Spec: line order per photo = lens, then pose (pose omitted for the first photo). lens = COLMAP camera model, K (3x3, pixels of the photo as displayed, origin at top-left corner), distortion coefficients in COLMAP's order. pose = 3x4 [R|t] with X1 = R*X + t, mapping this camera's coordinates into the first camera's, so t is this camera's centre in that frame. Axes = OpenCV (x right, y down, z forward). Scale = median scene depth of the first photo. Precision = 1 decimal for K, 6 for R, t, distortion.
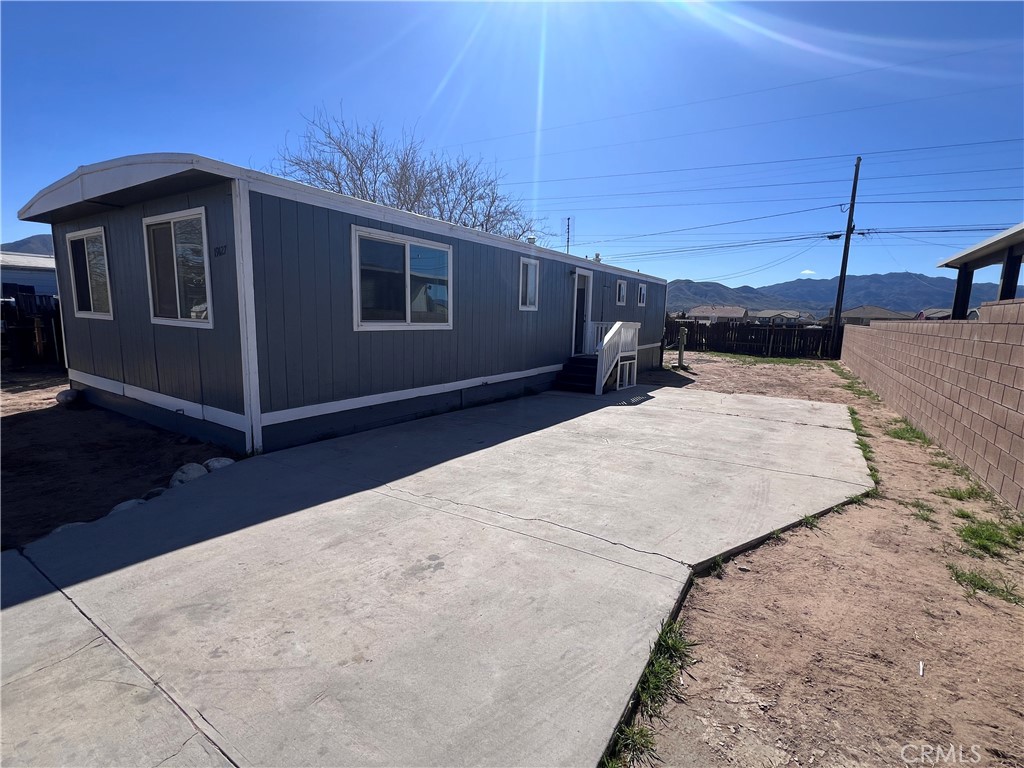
lens RADIAL K [[471.7, 0, 512.2], [0, 471.7, 387.5], [0, 0, 1]] dist [0.002052, 0.000187]
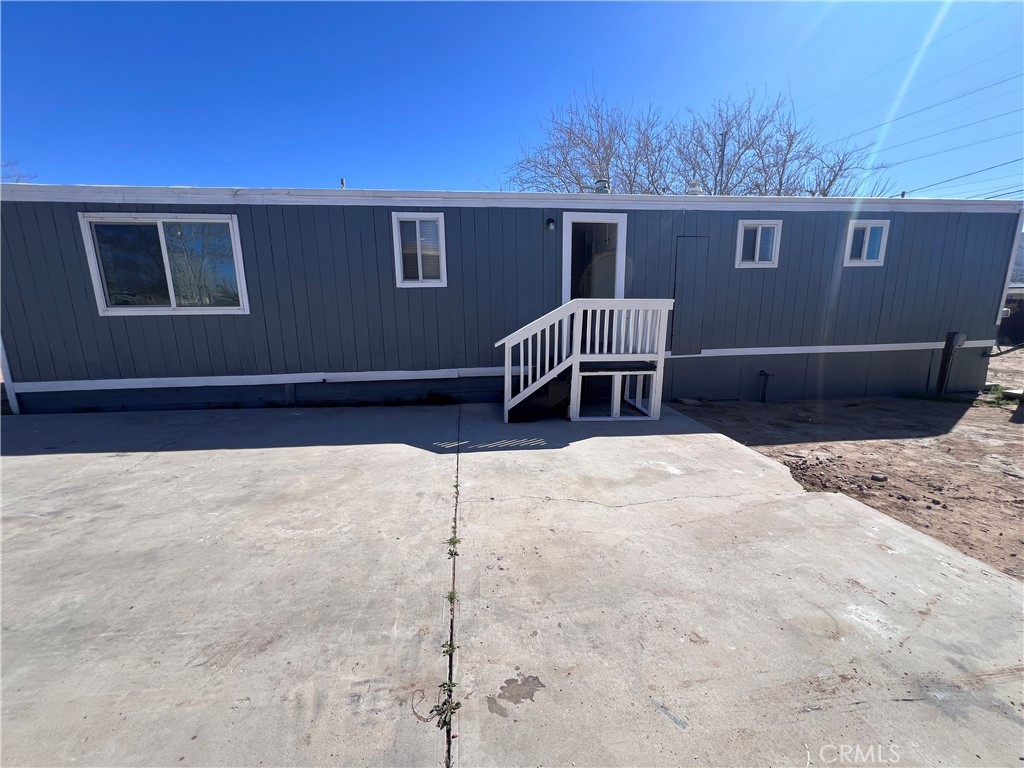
lens RADIAL K [[410.1, 0, 514.1], [0, 410.1, 383.6], [0, 0, 1]] dist [0.000420, 0.000378]
pose [[0.644770, 0.131607, -0.752961, 0.865729], [-0.090514, 0.991281, 0.095754, -0.125825], [0.758998, 0.006414, 0.651061, 0.983102]]
